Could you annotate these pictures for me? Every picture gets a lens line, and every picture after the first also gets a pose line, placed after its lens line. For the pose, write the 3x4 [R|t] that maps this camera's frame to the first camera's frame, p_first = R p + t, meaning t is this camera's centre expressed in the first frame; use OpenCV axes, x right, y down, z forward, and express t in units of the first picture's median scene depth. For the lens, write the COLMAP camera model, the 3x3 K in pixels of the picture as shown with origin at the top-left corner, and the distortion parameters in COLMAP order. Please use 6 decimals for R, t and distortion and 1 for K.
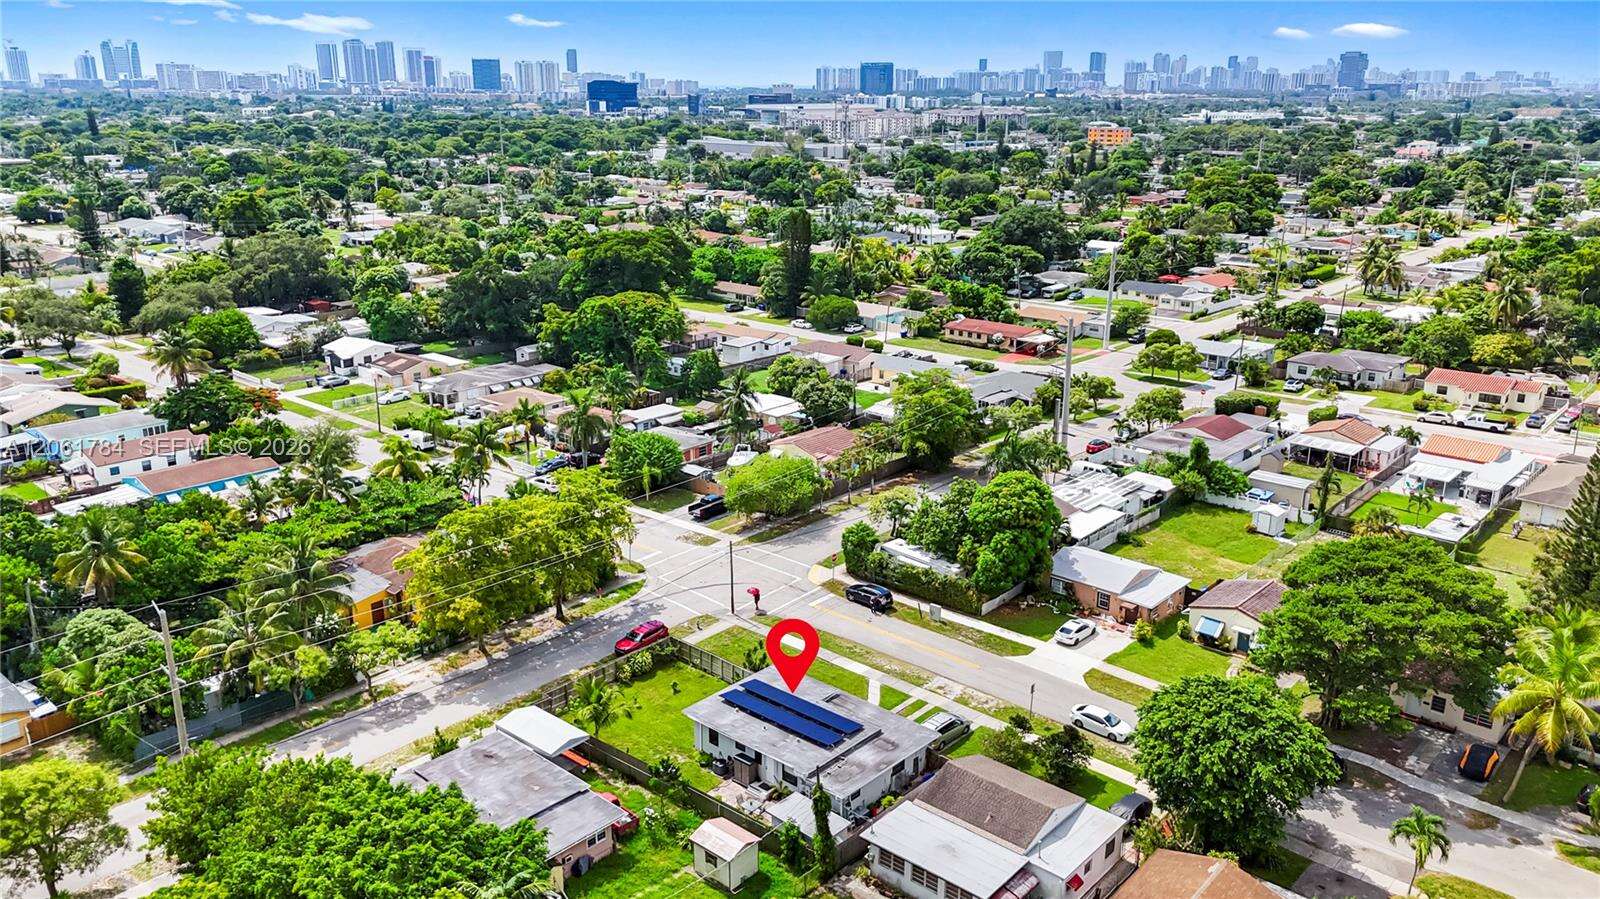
lens RADIAL K [[1209.1, 0, 800.0], [0, 1209.1, 449.5], [0, 0, 1]] dist [0.110206, -0.152506]
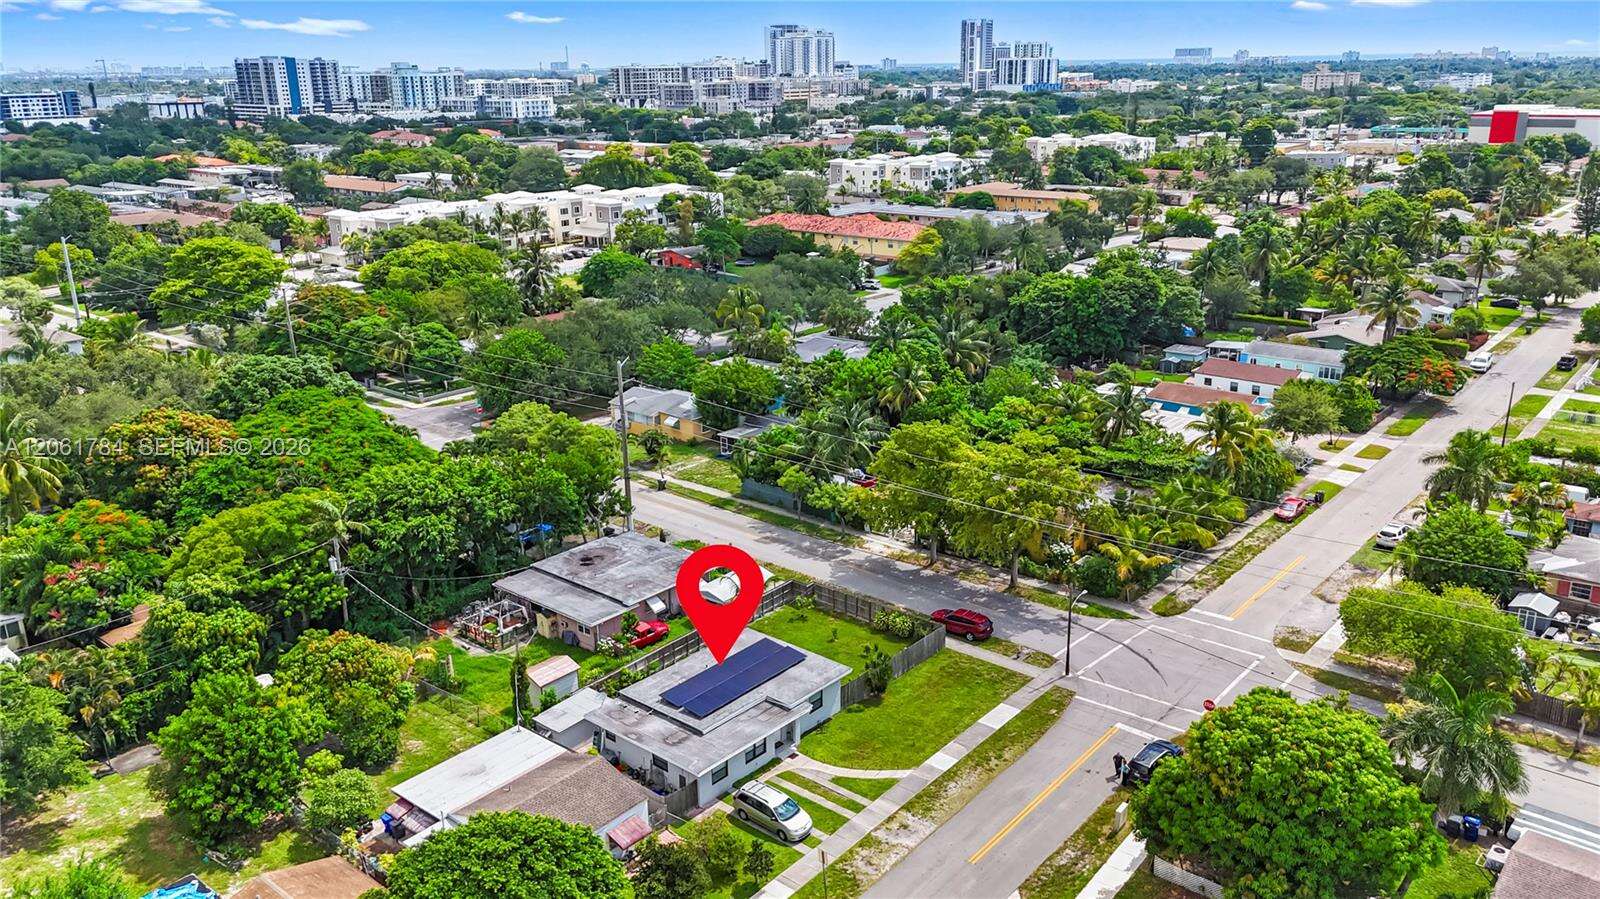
lens RADIAL K [[1209.1, 0, 800.0], [0, 1209.1, 449.5], [0, 0, 1]] dist [0.110206, -0.152506]
pose [[0.019213, 0.297778, -0.954442, 0.624551], [-0.278774, 0.918355, 0.280907, -0.165631], [0.960165, 0.260676, 0.100658, 0.681827]]
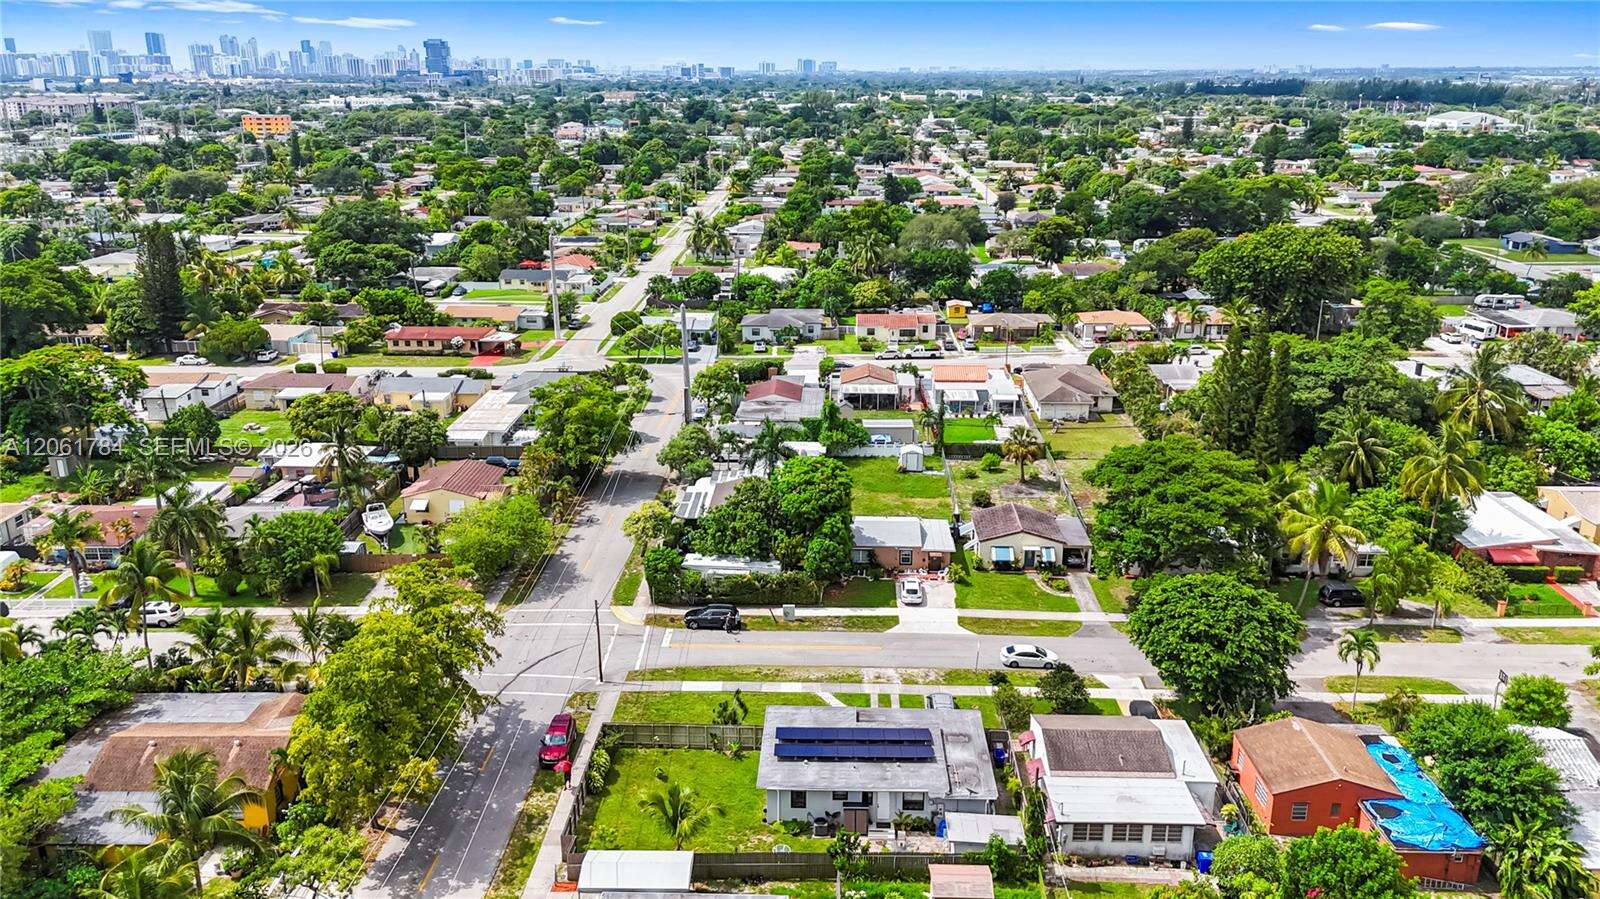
lens RADIAL K [[1209.1, 0, 800.0], [0, 1209.1, 449.5], [0, 0, 1]] dist [0.110206, -0.152506]
pose [[0.763841, -0.197926, 0.614307, -0.429335], [0.190714, 0.978531, 0.078139, -0.065282], [-0.616584, 0.057472, 0.785189, 0.206469]]
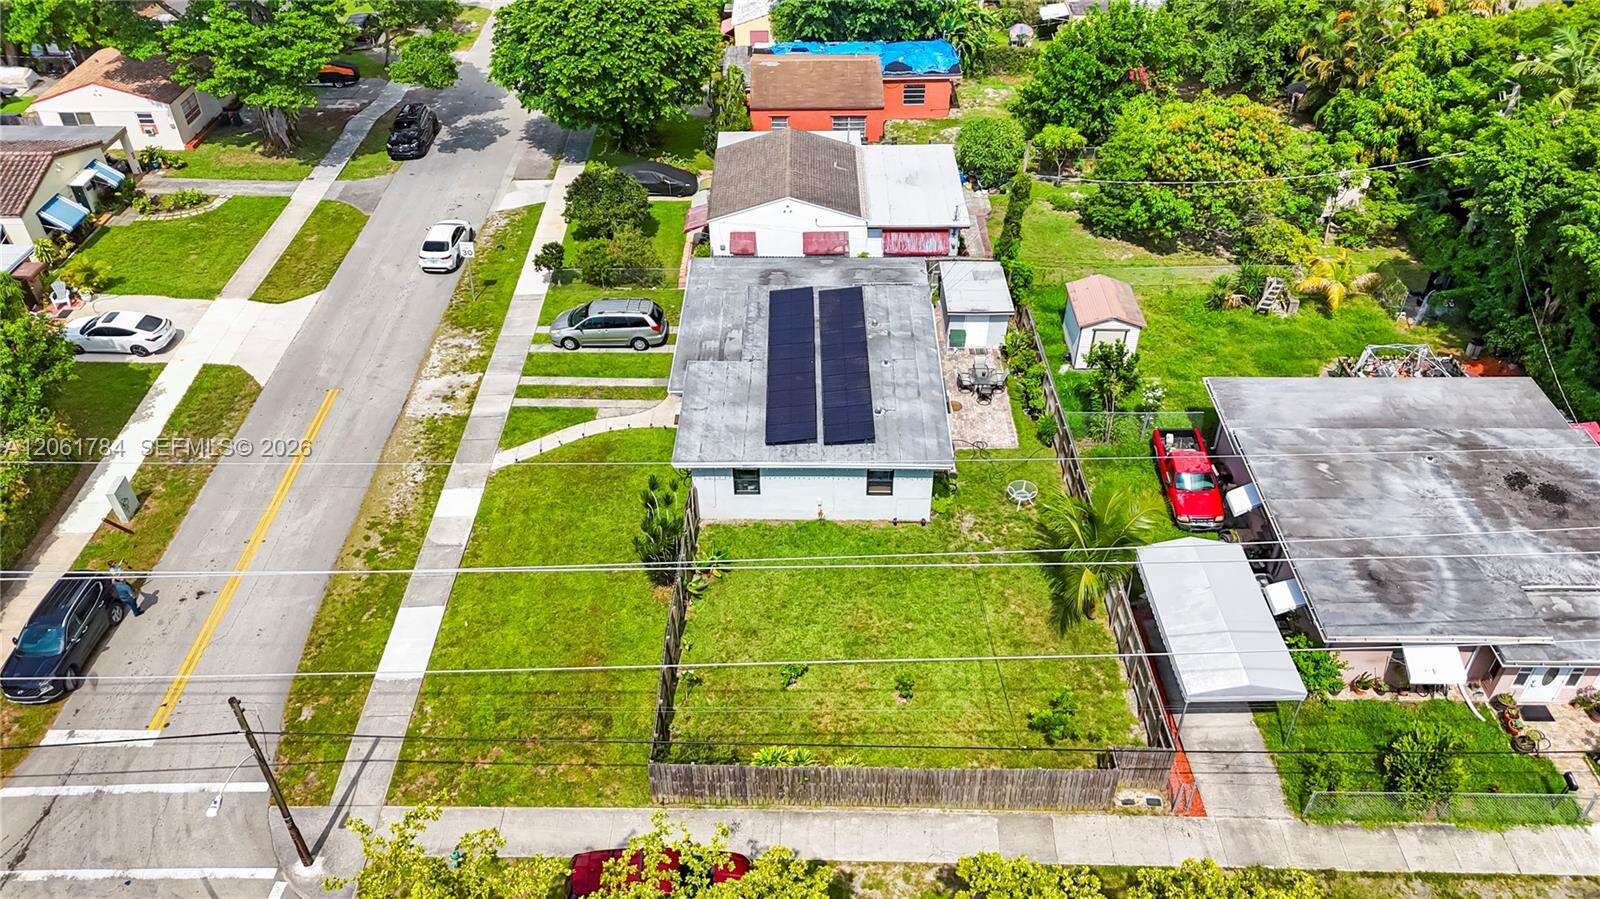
lens RADIAL K [[1182.7, 0, 800.0], [0, 1182.7, 449.5], [0, 0, 1]] dist [0.095404, -0.105024]
pose [[-0.660344, -0.464960, 0.589710, -0.251737], [0.225889, 0.625921, 0.746457, -0.118055], [-0.716184, 0.626127, -0.308293, 0.896694]]
